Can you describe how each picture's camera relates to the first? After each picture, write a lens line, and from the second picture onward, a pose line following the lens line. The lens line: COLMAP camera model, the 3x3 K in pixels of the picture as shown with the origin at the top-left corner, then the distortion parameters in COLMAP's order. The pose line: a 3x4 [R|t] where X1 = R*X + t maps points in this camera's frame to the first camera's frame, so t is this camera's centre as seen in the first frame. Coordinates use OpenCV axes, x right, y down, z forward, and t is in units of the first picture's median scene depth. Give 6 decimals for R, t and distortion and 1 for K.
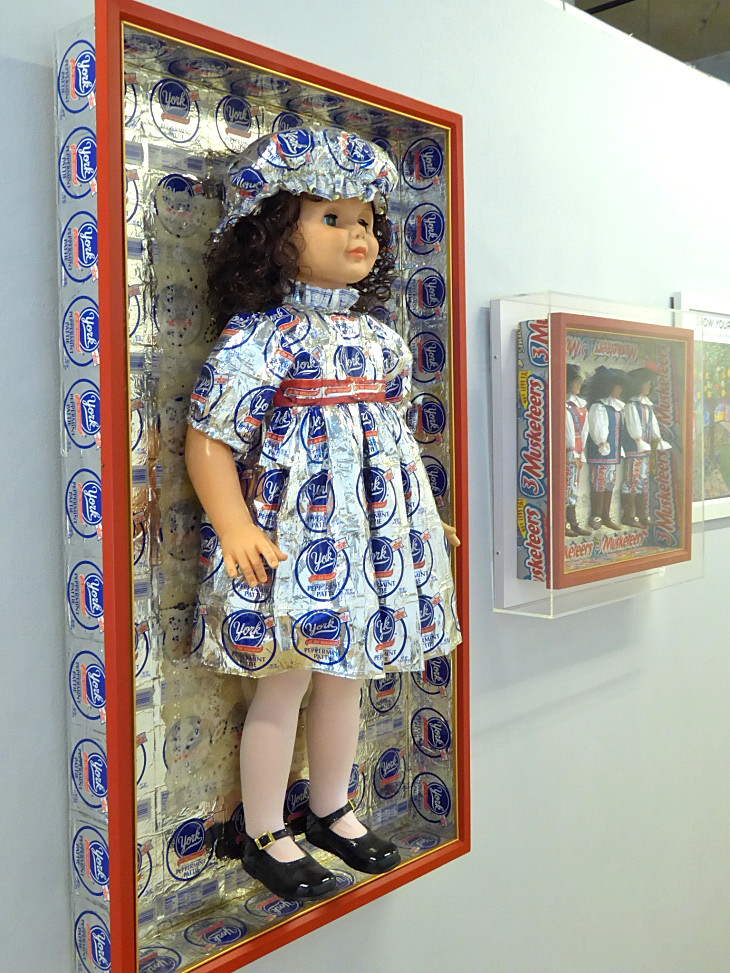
lens RADIAL K [[1061.5, 0, 364.3], [0, 1061.5, 485.8], [0, 0, 1]] dist [0.007341, 0.000000]
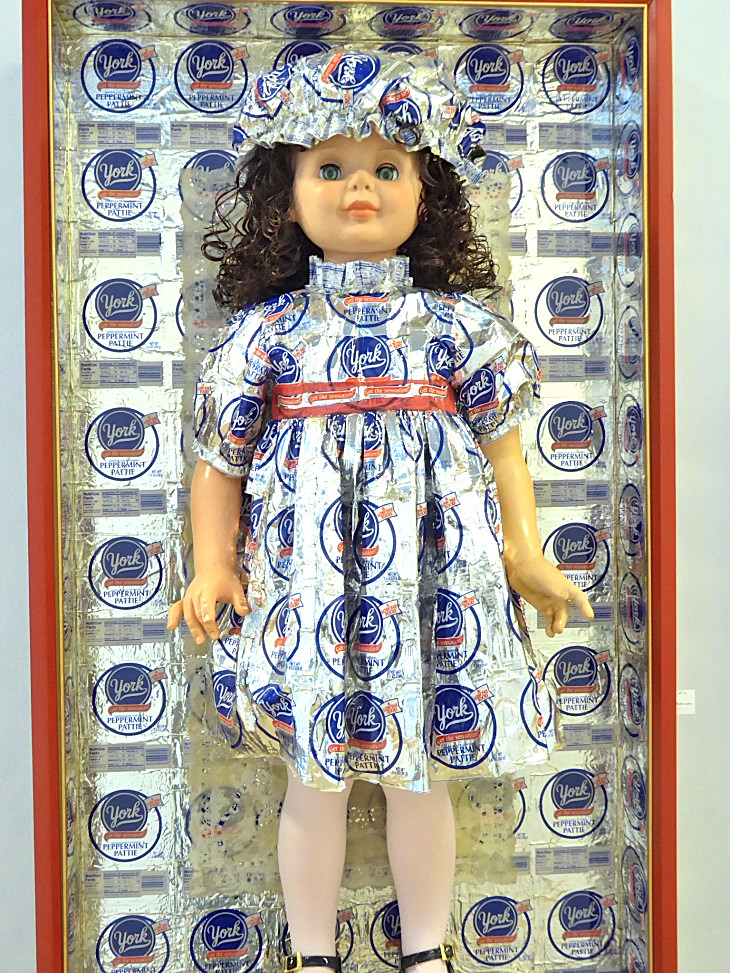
lens RADIAL K [[1061.5, 0, 365.1], [0, 1061.5, 485.6], [0, 0, 1]] dist [0.007341, 0.000000]
pose [[0.736080, 0.022670, -0.676515, 0.499434], [-0.031329, 0.999509, -0.000595, -0.026879], [0.676169, 0.021632, 0.736428, 0.459877]]
